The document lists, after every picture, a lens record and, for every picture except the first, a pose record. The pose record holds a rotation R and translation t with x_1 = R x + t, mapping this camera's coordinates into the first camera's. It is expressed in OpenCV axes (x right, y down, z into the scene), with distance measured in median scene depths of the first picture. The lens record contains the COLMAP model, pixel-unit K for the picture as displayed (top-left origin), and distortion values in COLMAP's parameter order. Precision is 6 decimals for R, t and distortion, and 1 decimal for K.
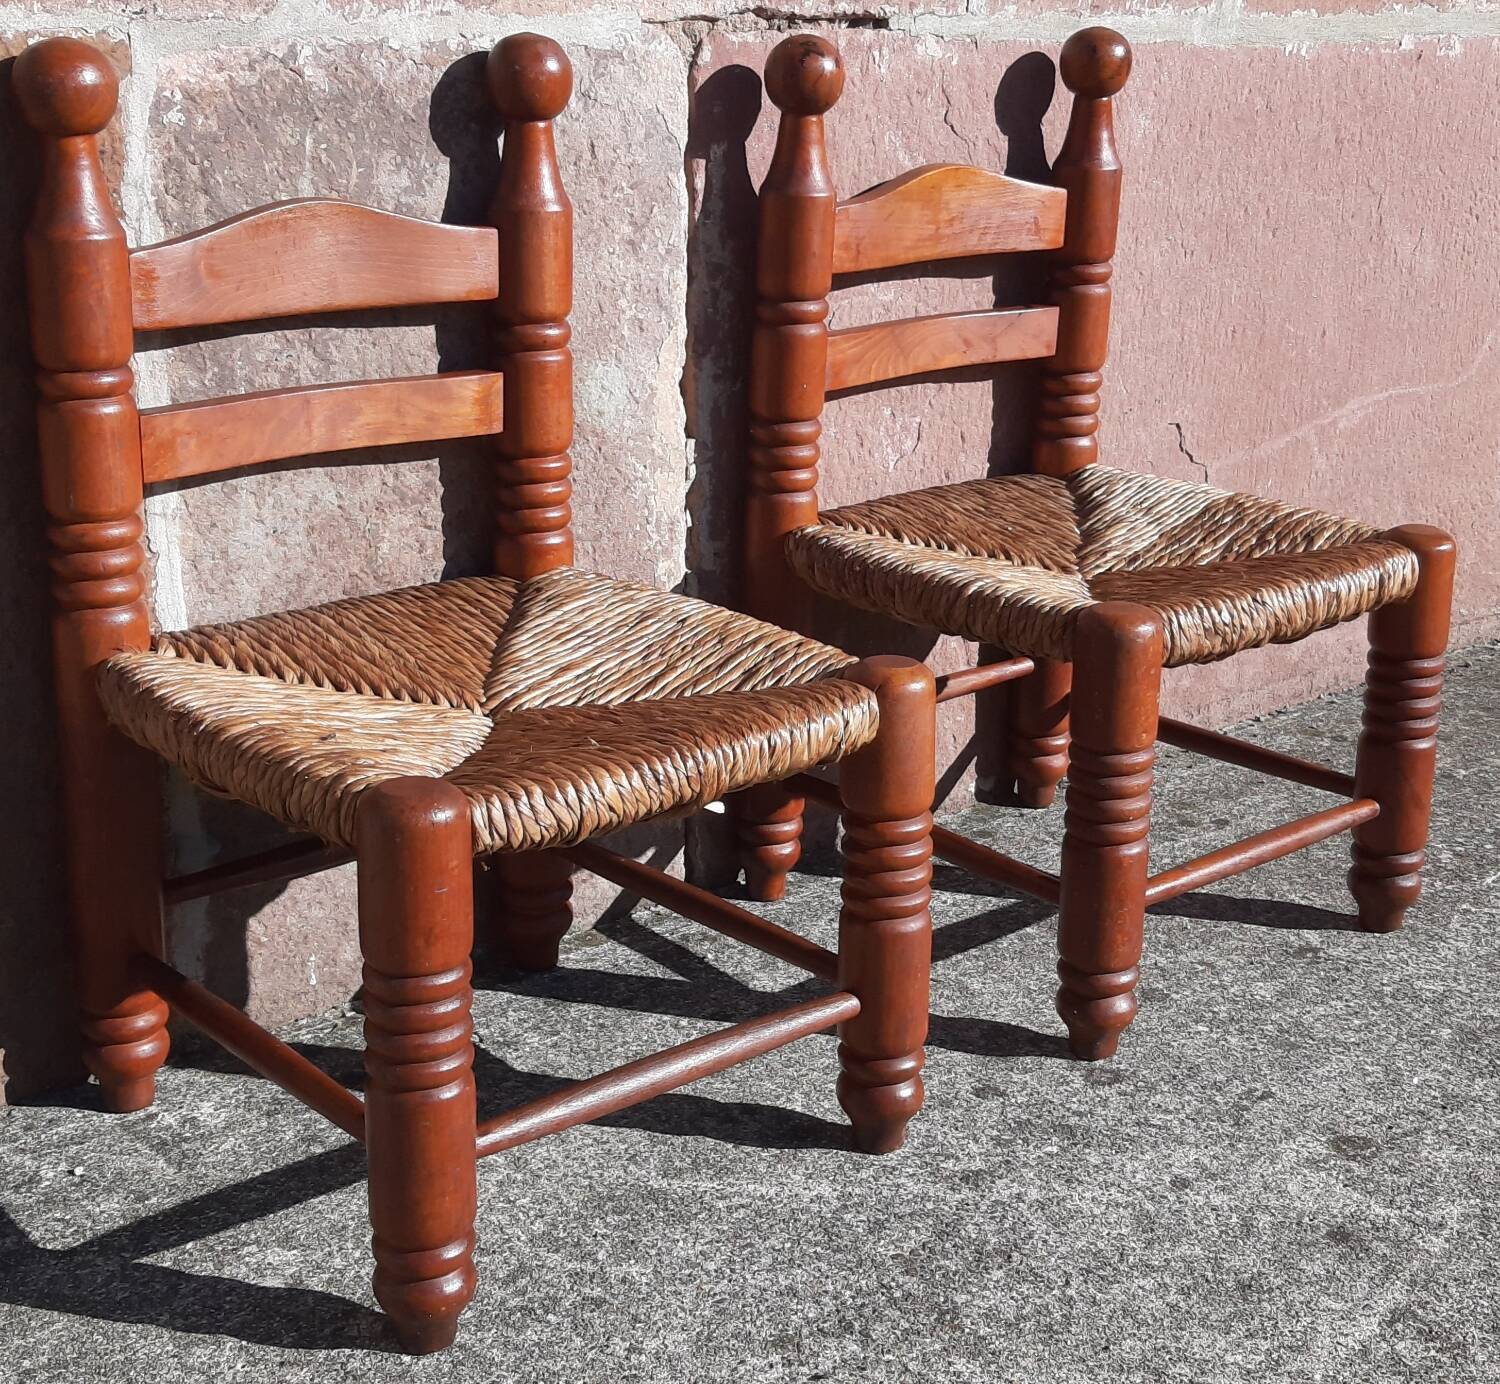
lens RADIAL K [[2083.7, 0, 791.1], [0, 2083.7, 675.4], [0, 0, 1]] dist [0.124987, -0.325079]
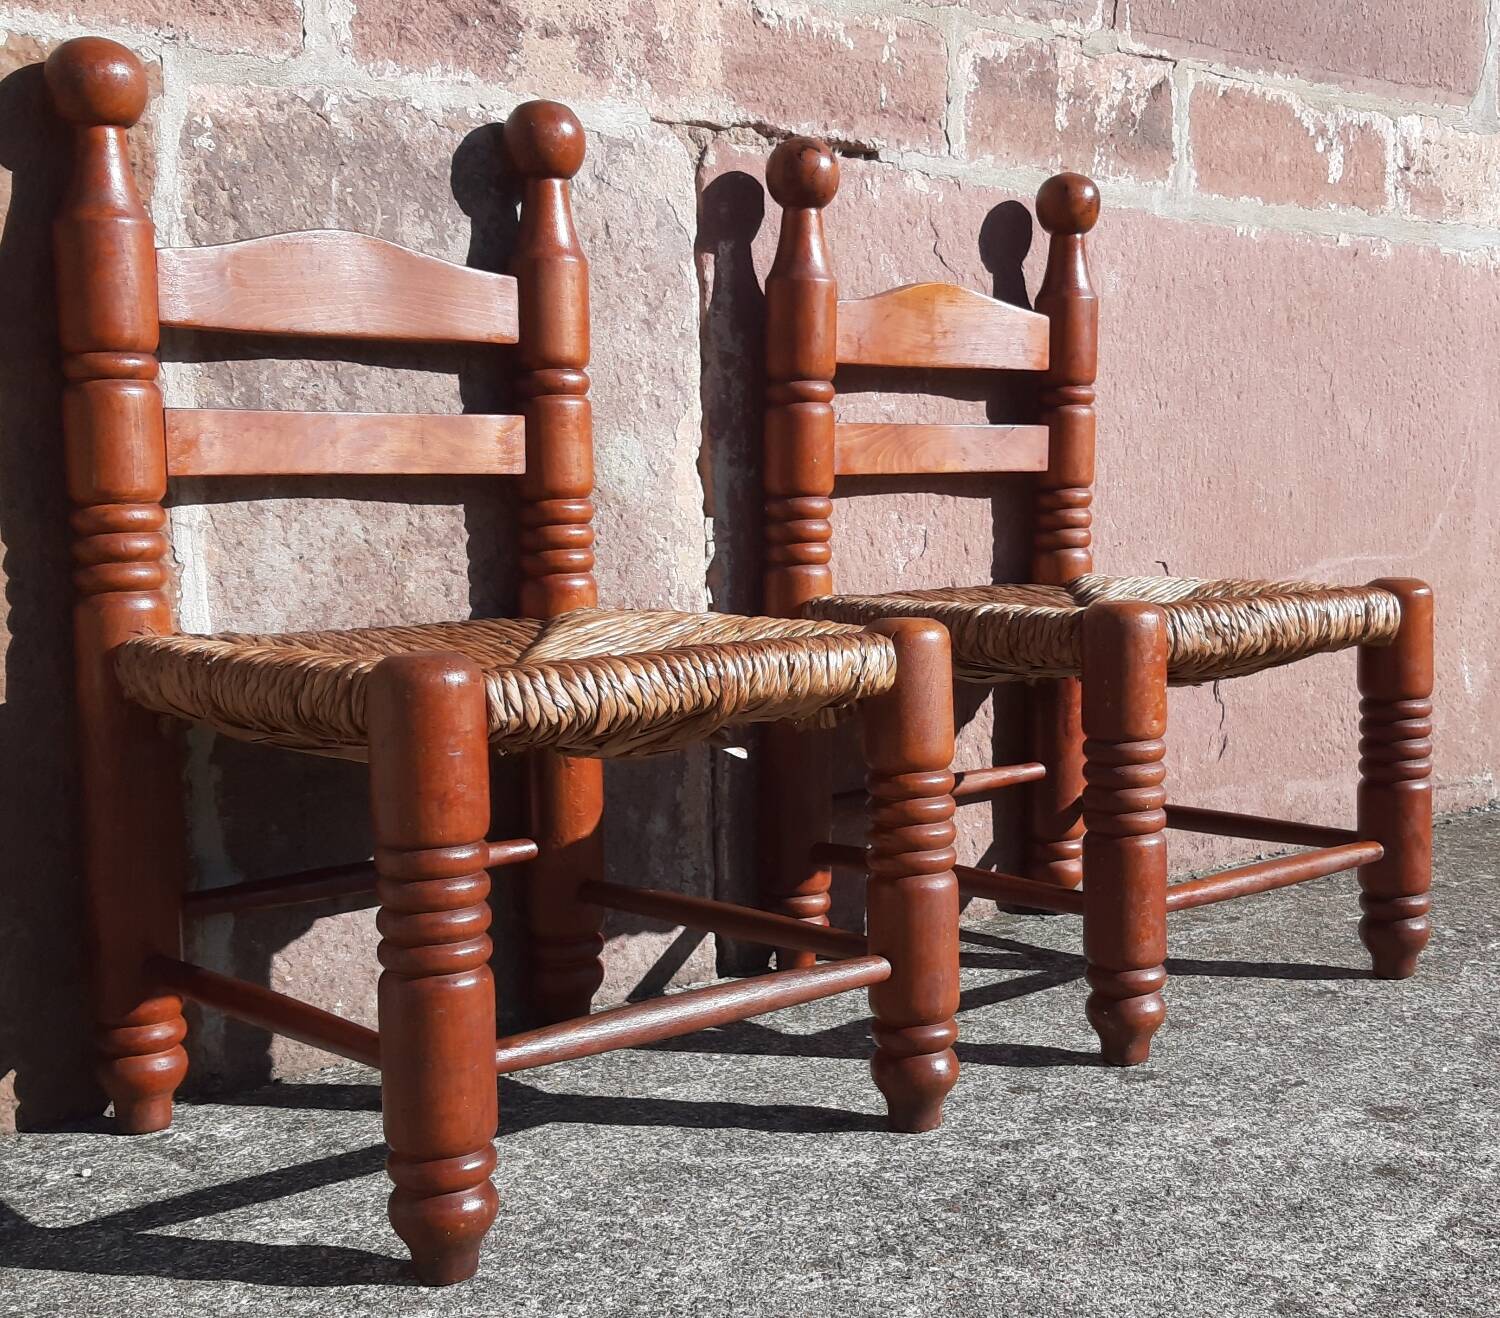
lens RADIAL K [[1888.6, 0, 885.0], [0, 1888.6, 733.0], [0, 0, 1]] dist [0.114916, -0.249312]
pose [[0.998535, -0.037400, 0.039115, -0.000521], [0.043562, 0.984328, -0.170884, 0.190636], [-0.032111, 0.172338, 0.984514, 0.088585]]
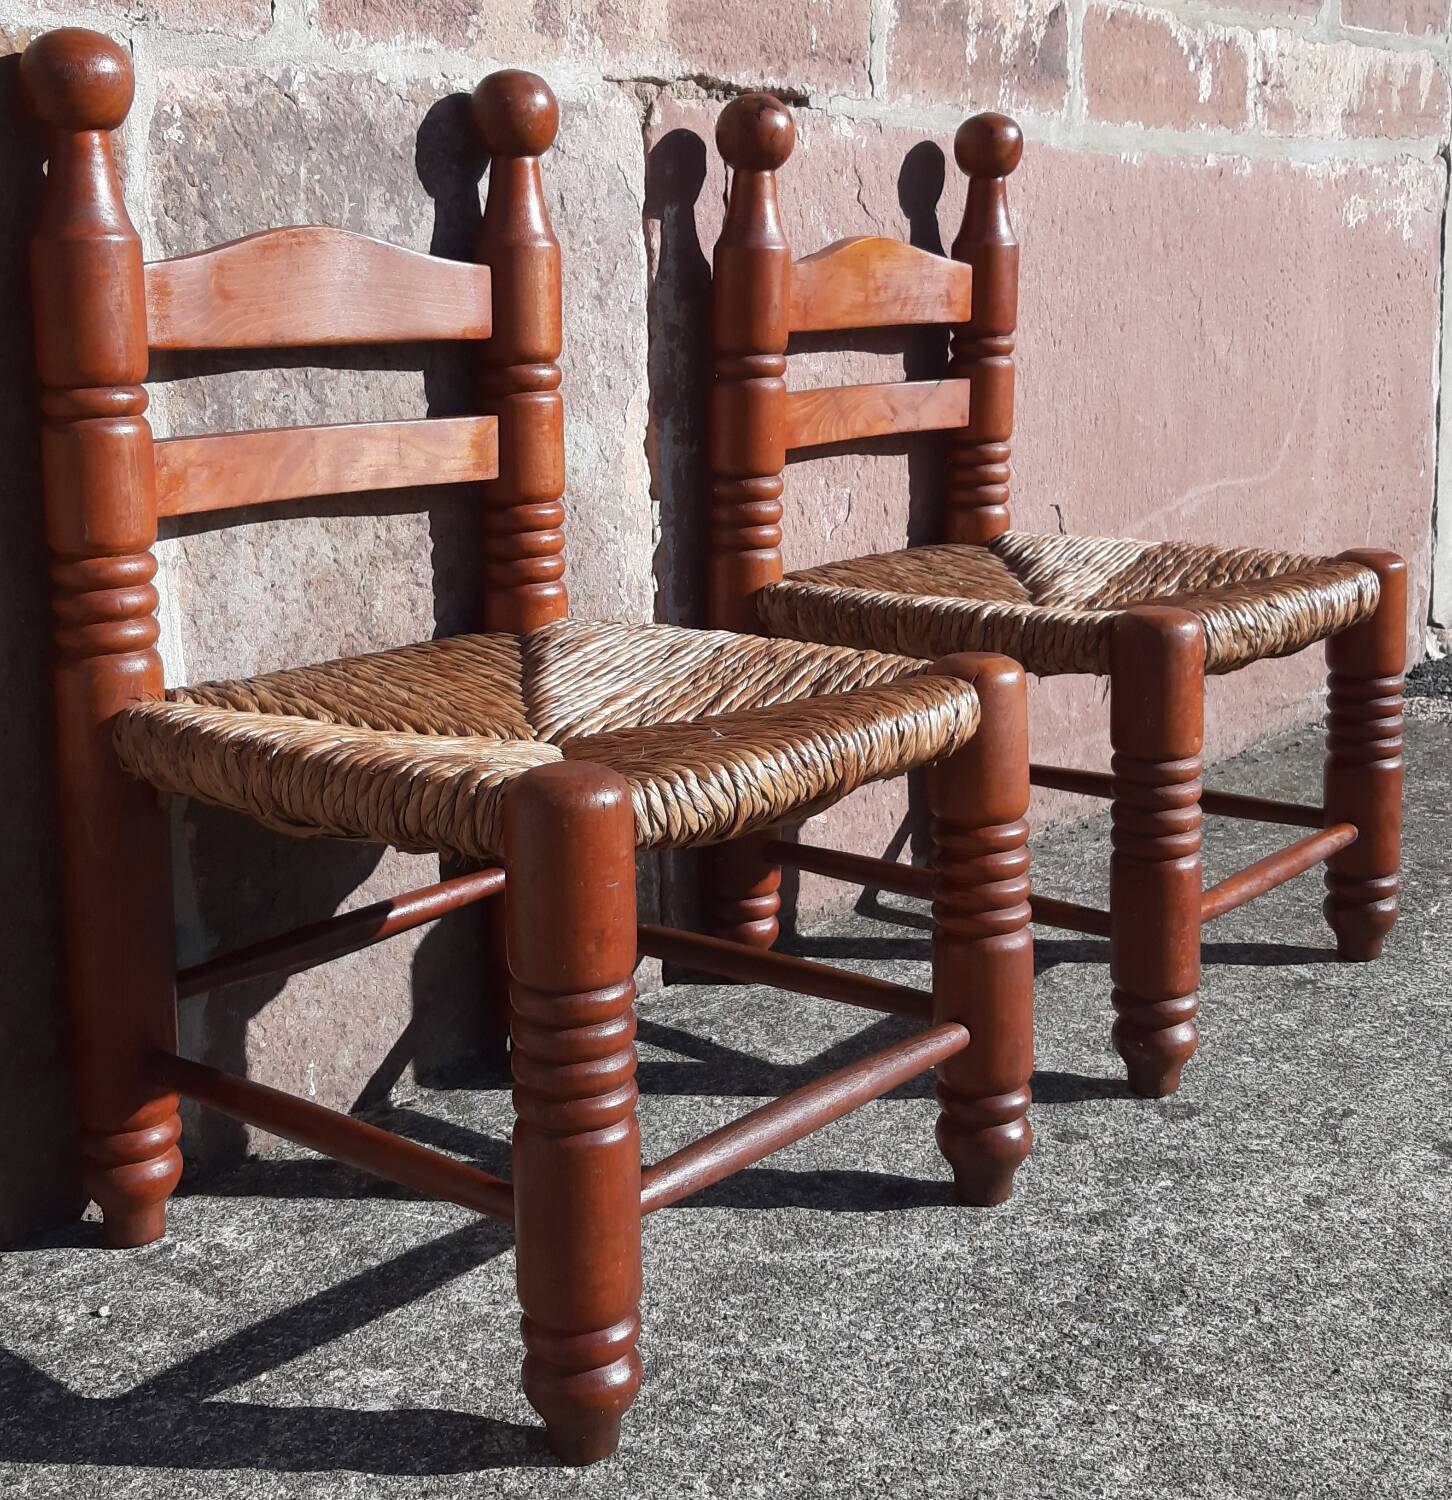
lens RADIAL K [[1894.9, 0, 709.0], [0, 1894.9, 622.2], [0, 0, 1]] dist [0.120379, -0.294672]
pose [[0.989837, -0.062178, 0.127895, -0.166453], [0.079899, 0.987139, -0.138468, 0.080897], [-0.117640, 0.147280, 0.982074, 0.153388]]
